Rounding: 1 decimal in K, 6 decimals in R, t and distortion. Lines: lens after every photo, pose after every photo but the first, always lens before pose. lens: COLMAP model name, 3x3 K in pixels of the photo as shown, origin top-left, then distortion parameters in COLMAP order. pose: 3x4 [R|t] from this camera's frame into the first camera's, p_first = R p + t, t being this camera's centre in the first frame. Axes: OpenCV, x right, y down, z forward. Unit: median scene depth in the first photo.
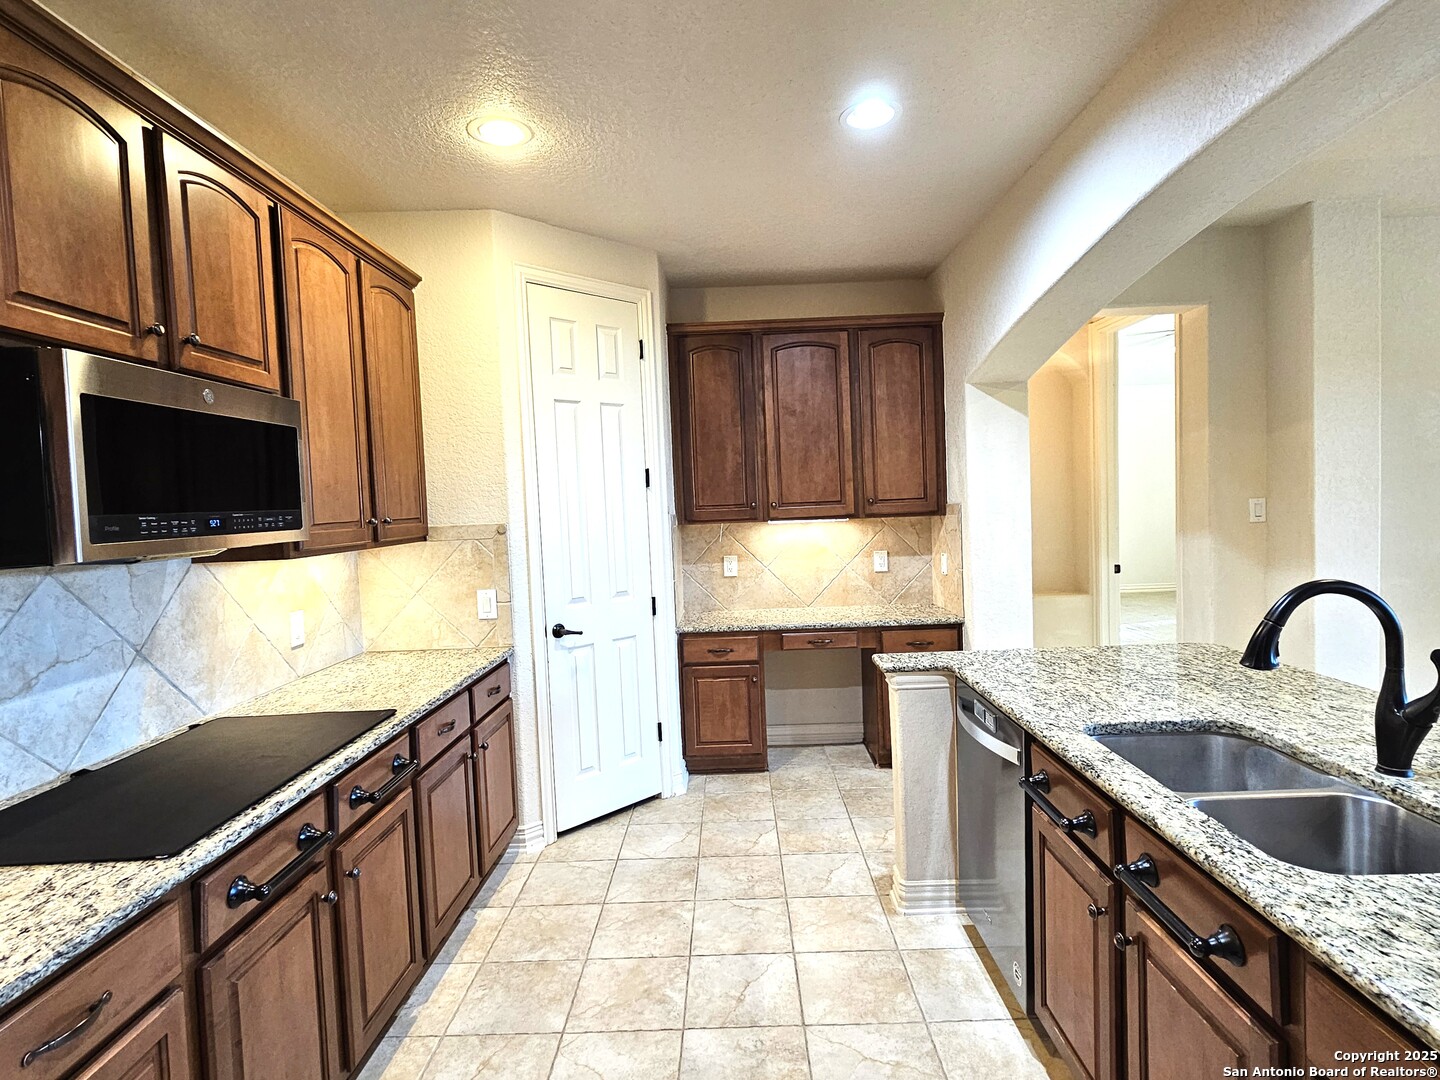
lens RADIAL K [[754.9, 0, 723.0], [0, 754.9, 536.6], [0, 0, 1]] dist [0.003199, -0.000266]
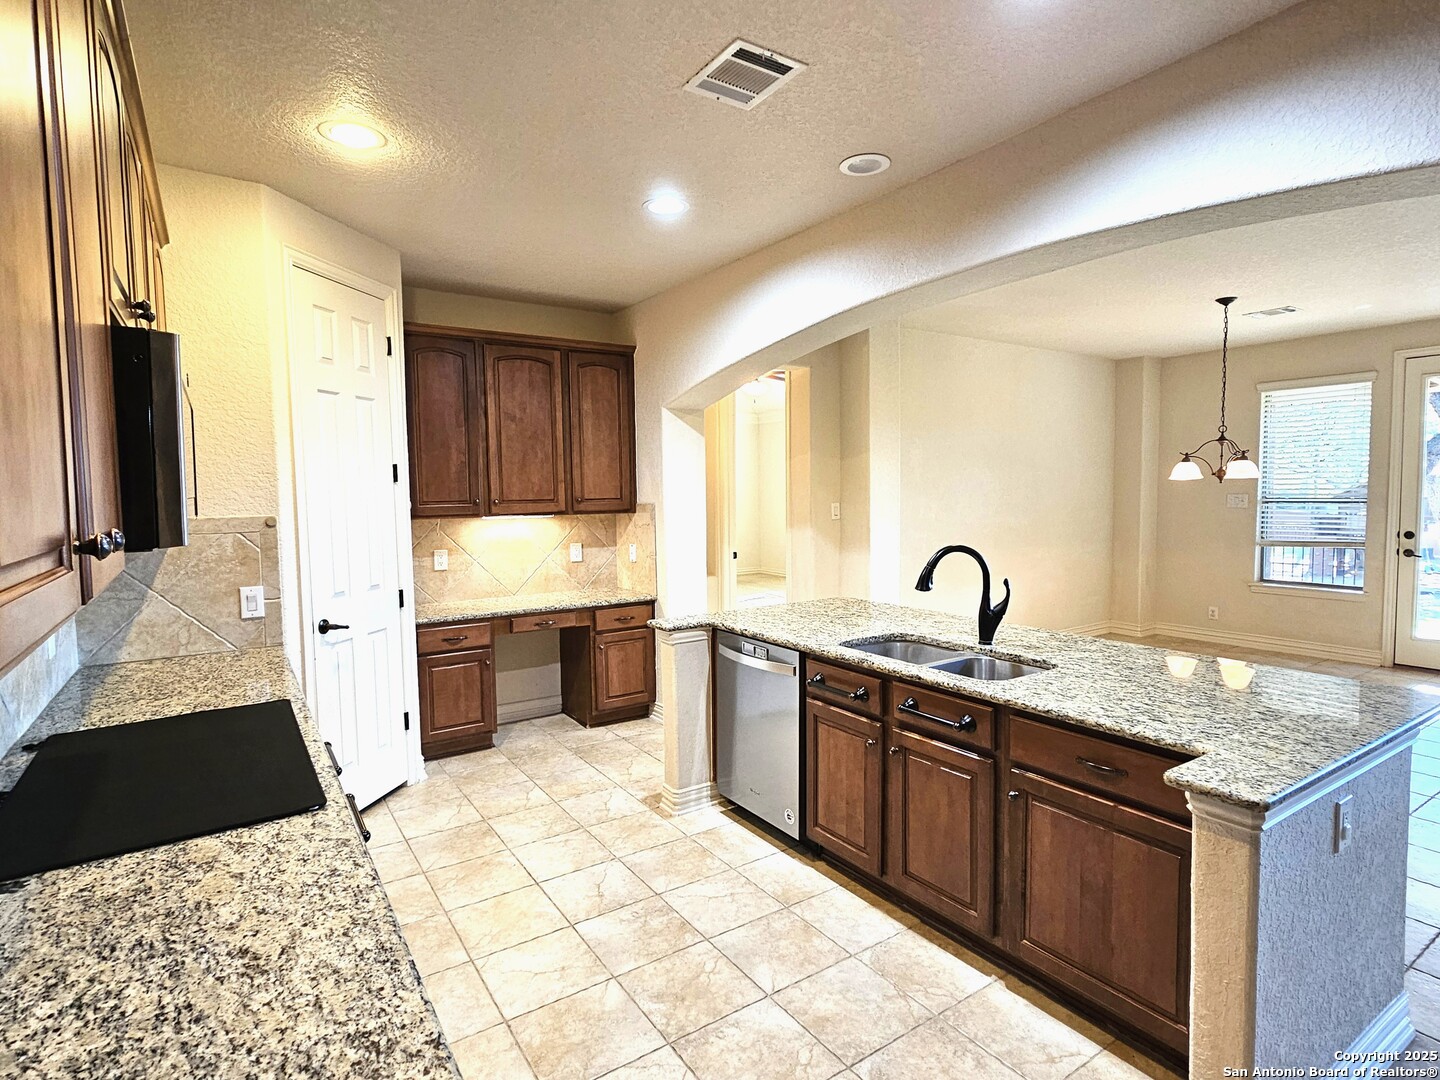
lens RADIAL K [[754.9, 0, 723.0], [0, 754.9, 536.6], [0, 0, 1]] dist [0.003199, -0.000266]
pose [[0.824743, -0.008020, 0.565450, -0.295911], [0.008351, 0.999963, 0.002001, 0.009250], [-0.565446, 0.003072, 0.824780, -0.086878]]
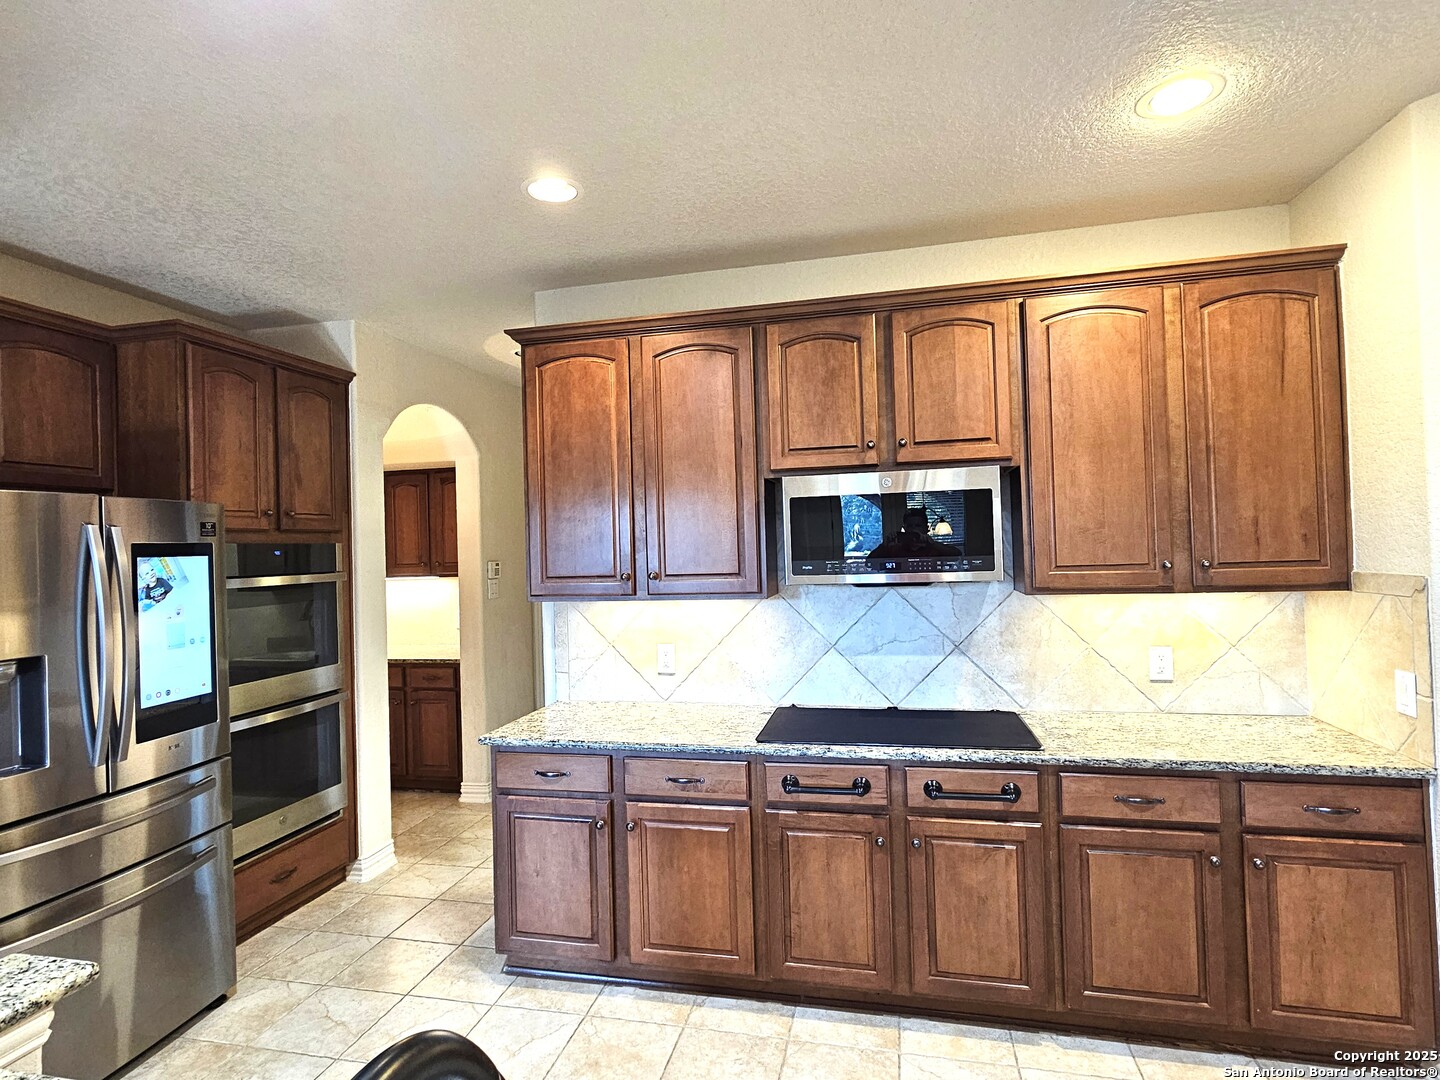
lens RADIAL K [[761.7, 0, 723.1], [0, 761.7, 537.3], [0, 0, 1]] dist [0.000586, 0.000478]
pose [[-0.215639, 0.033648, -0.975893, 0.395398], [-0.008539, 0.999303, 0.036342, -0.056797], [0.976436, 0.016170, -0.215201, 0.449330]]
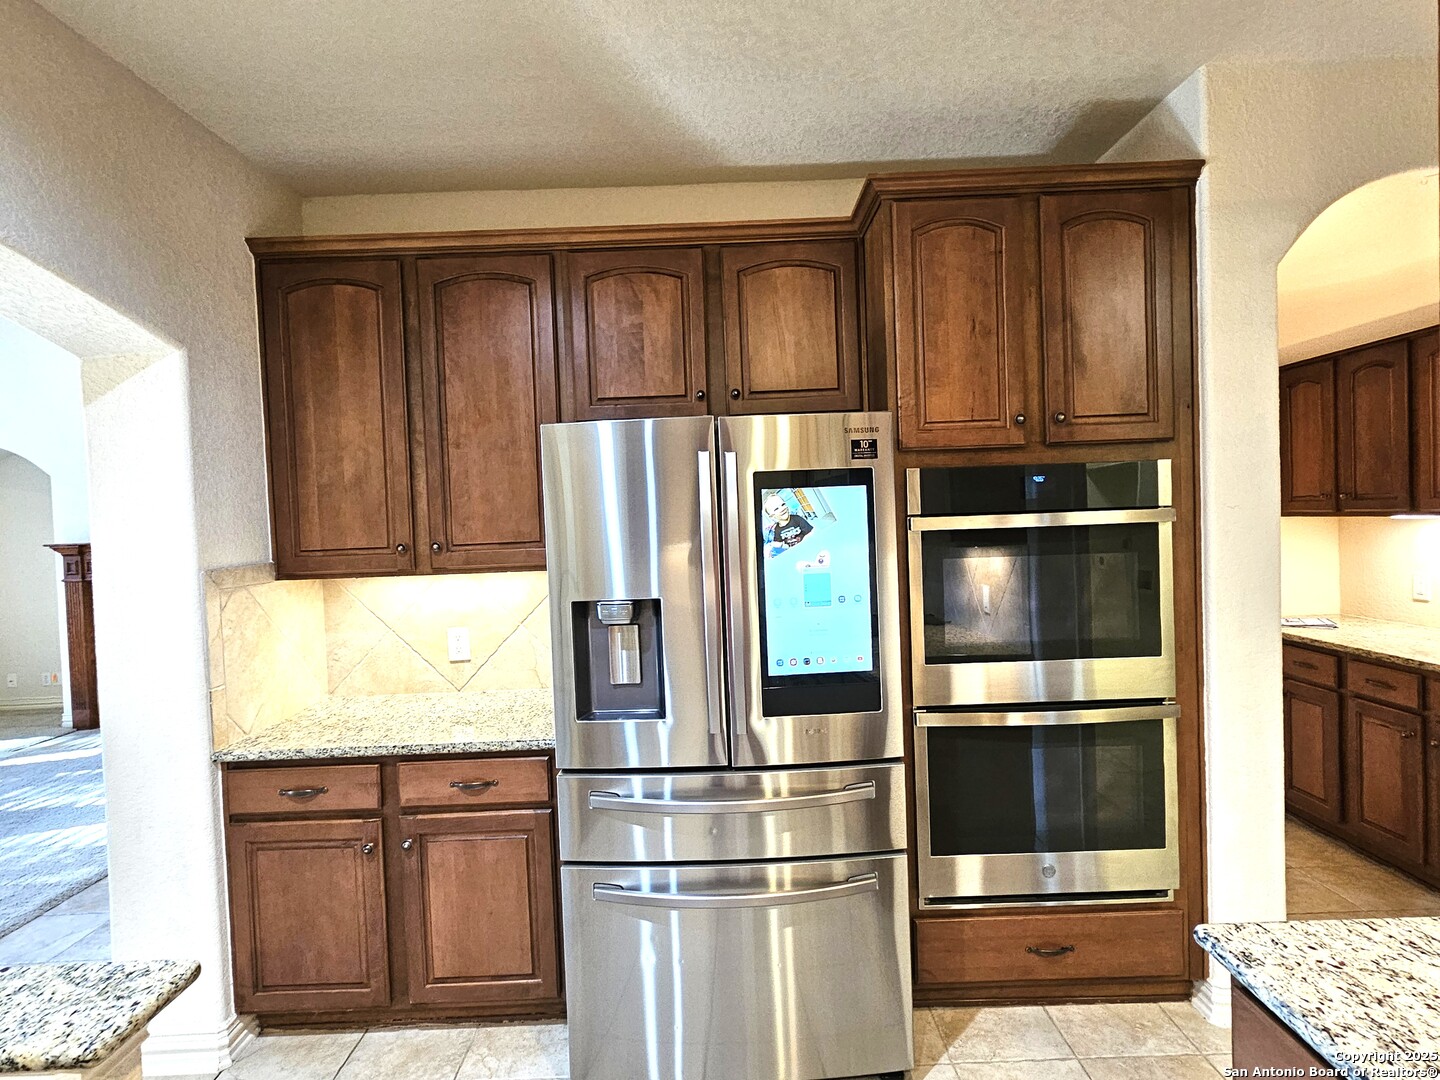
lens RADIAL K [[761.7, 0, 723.1], [0, 761.7, 537.3], [0, 0, 1]] dist [0.000586, 0.000478]
pose [[-0.997084, 0.076032, -0.006536, -0.070449], [0.075315, 0.994240, 0.076258, -0.022981], [0.012296, 0.075543, -0.997067, 0.352961]]
